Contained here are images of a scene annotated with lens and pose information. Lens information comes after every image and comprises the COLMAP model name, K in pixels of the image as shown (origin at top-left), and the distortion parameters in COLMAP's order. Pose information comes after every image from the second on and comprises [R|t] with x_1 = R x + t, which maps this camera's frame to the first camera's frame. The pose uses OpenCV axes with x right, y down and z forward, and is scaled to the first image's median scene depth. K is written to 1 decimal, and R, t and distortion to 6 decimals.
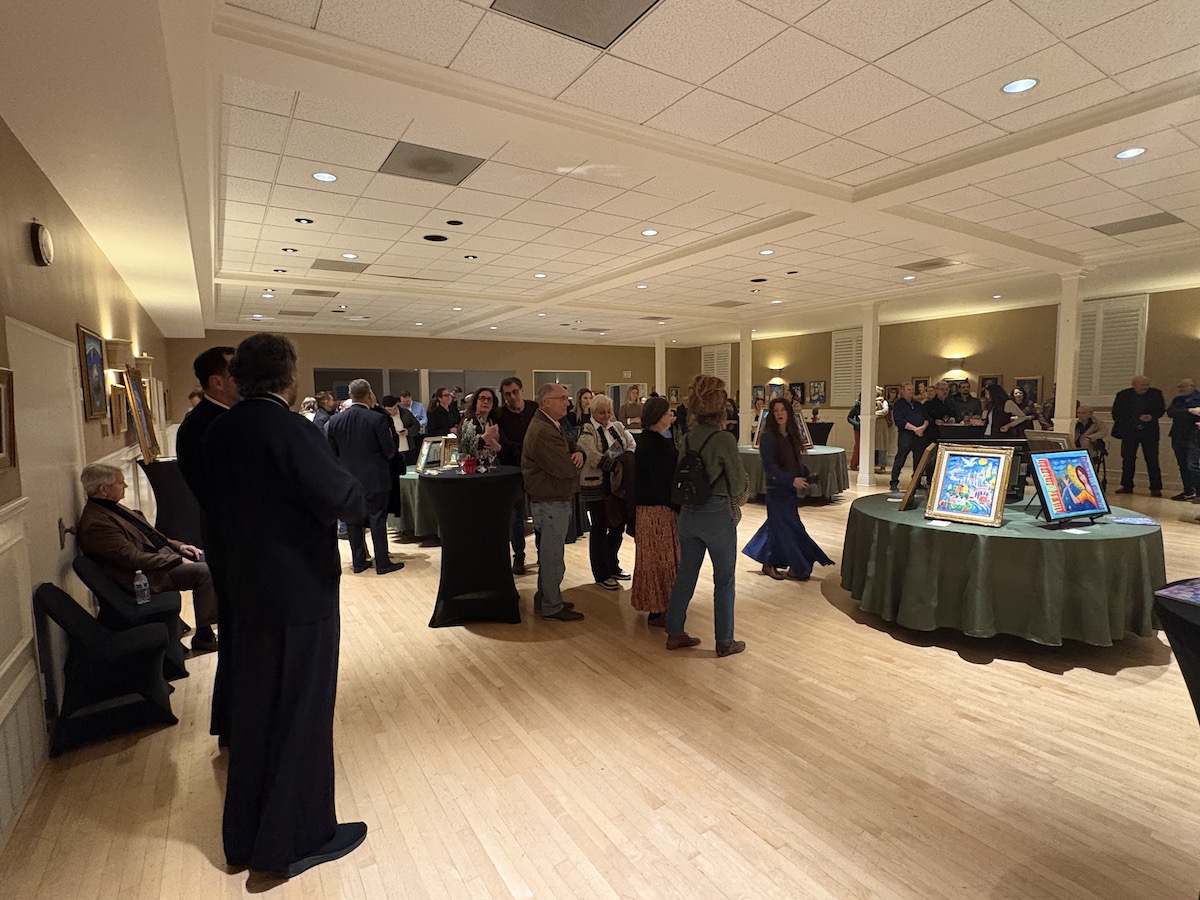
lens RADIAL K [[583.4, 0, 598.6], [0, 583.4, 448.2], [0, 0, 1]] dist [-0.001527, -0.000312]
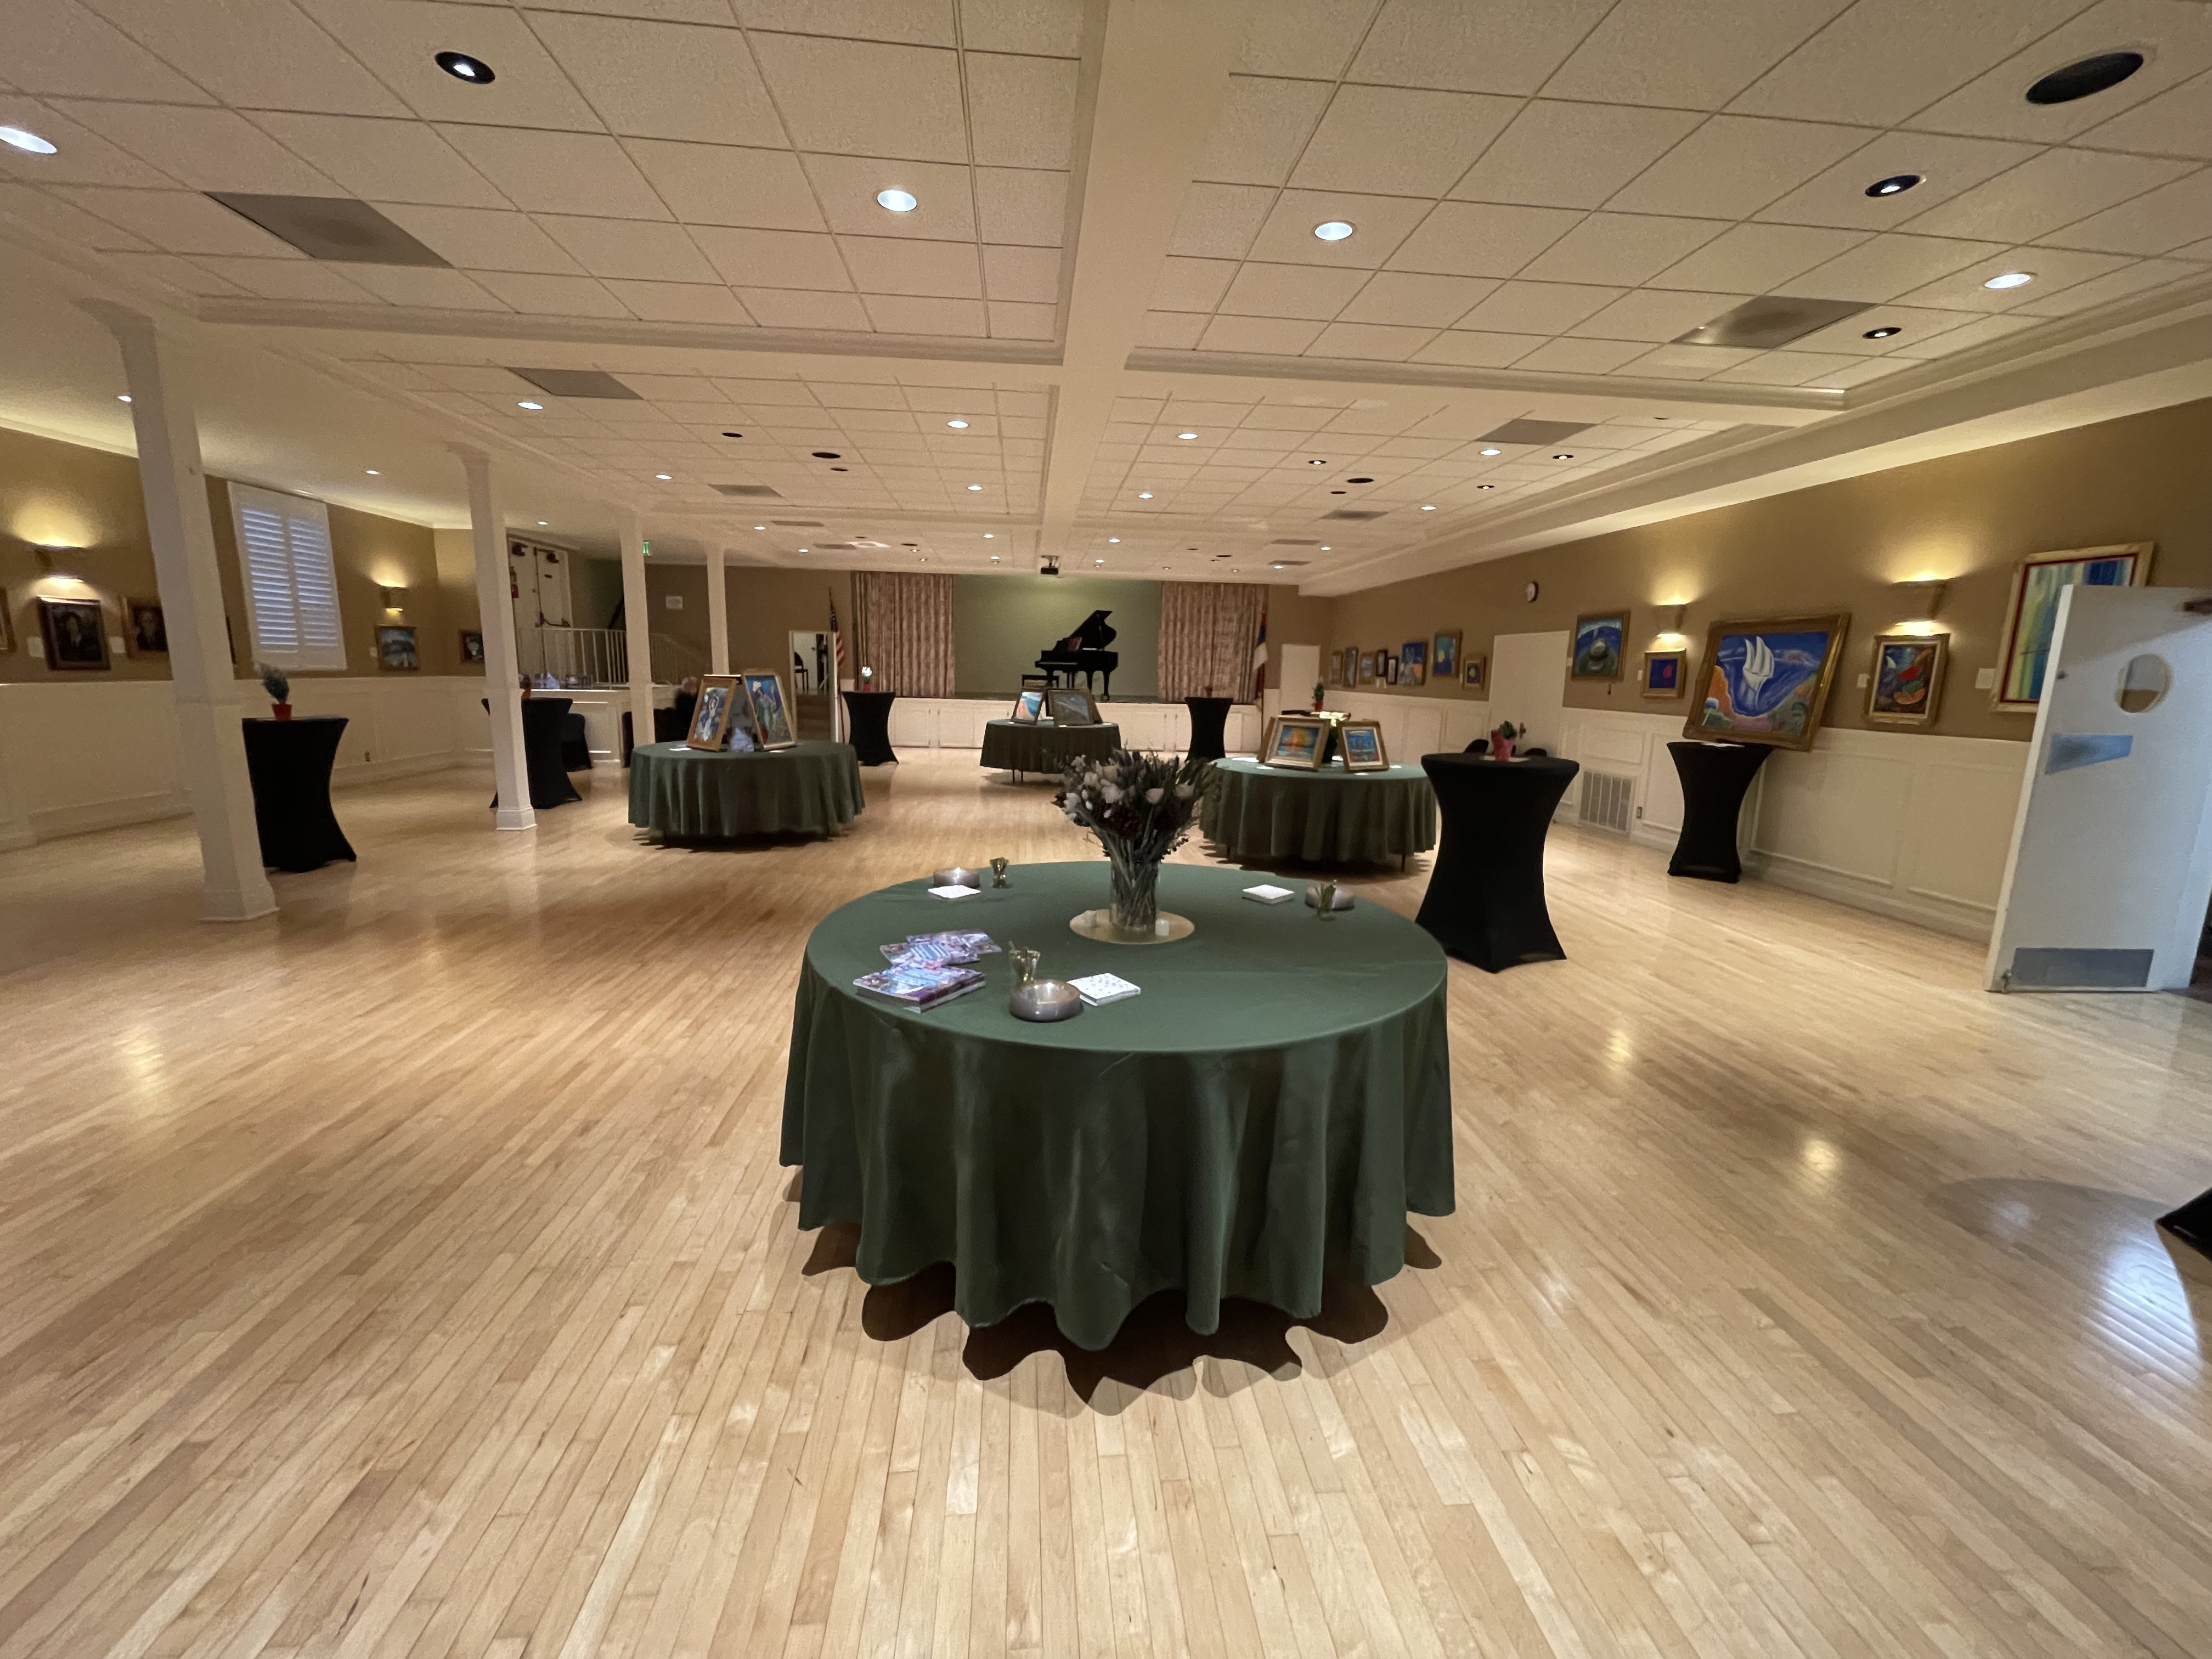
lens RADIAL K [[894.3, 0, 1103.2], [0, 894.3, 833.5], [0, 0, 1]] dist [-0.006172, 0.001018]
pose [[-0.880474, -0.089506, 0.465568, -0.306277], [0.031585, 0.968760, 0.245979, -0.092167], [-0.473040, 0.231283, -0.850142, 1.216774]]
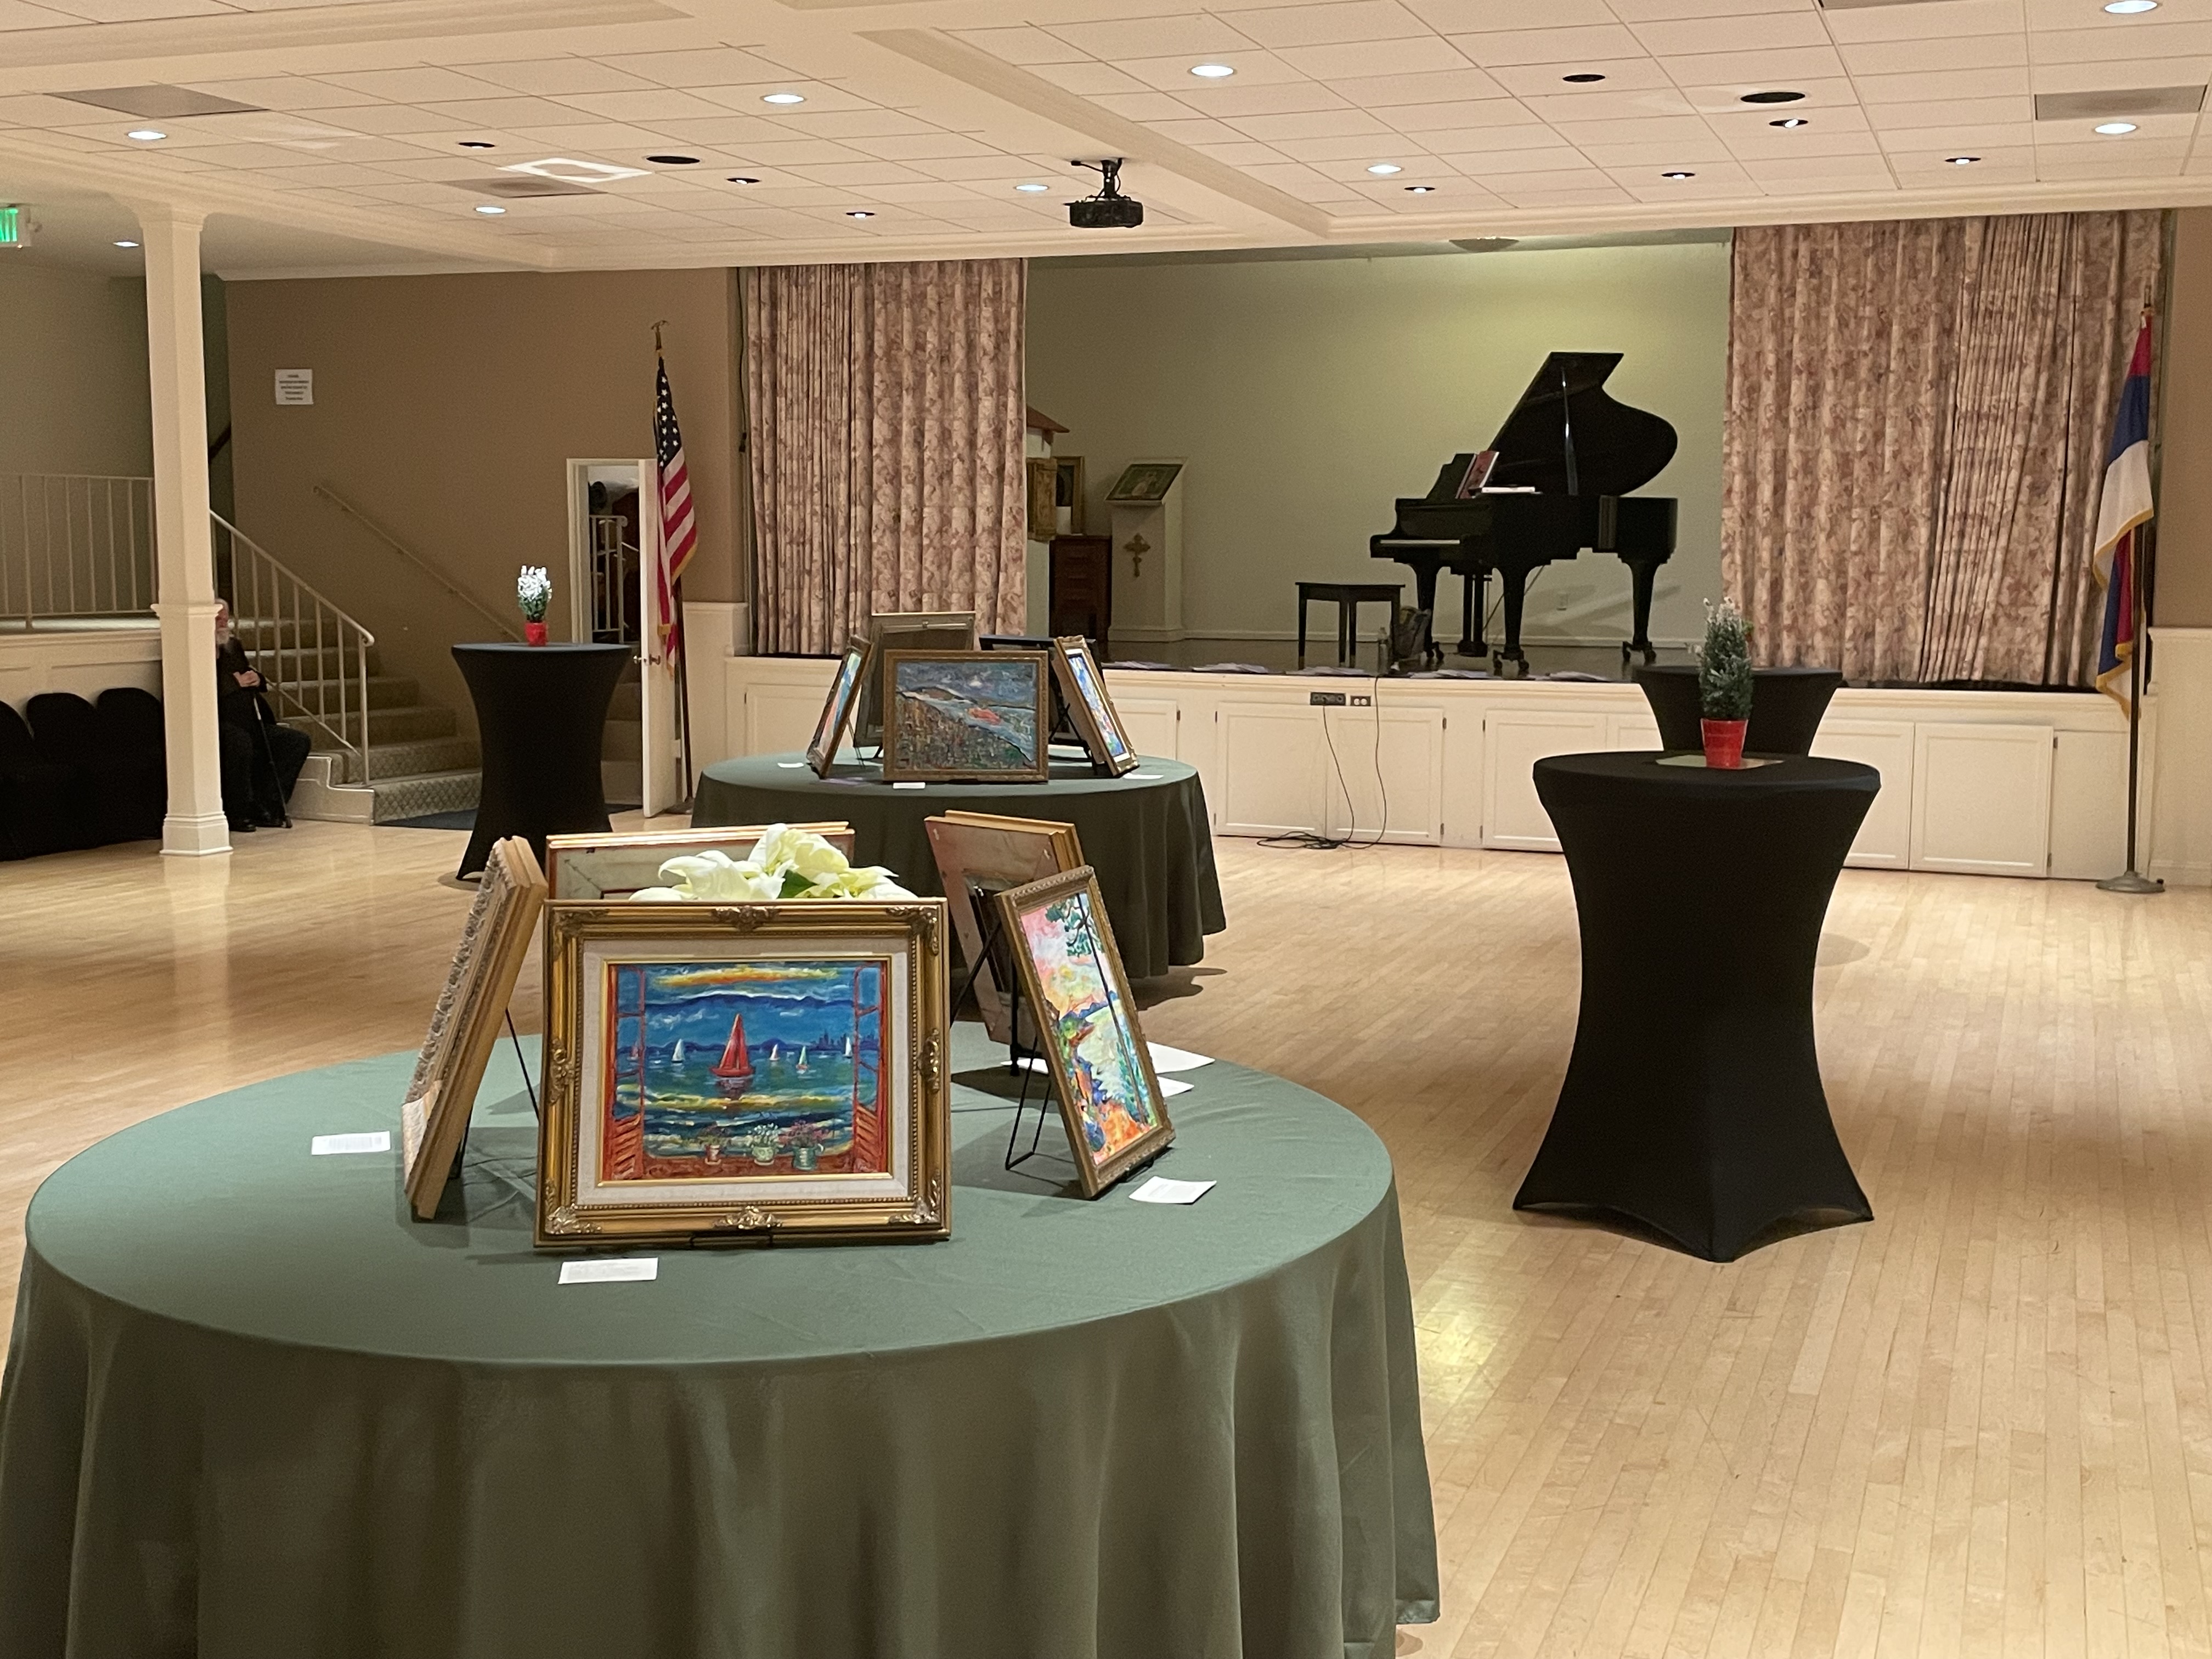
lens RADIAL K [[2422.9, 0, 1118.1], [0, 2422.9, 822.3], [0, 0, 1]] dist [0.058639, 0.000000]
pose [[-0.584003, -0.081059, 0.807694, -0.395205], [0.070598, 0.986160, 0.150015, -0.055829], [-0.808676, 0.144631, -0.570198, 0.724950]]
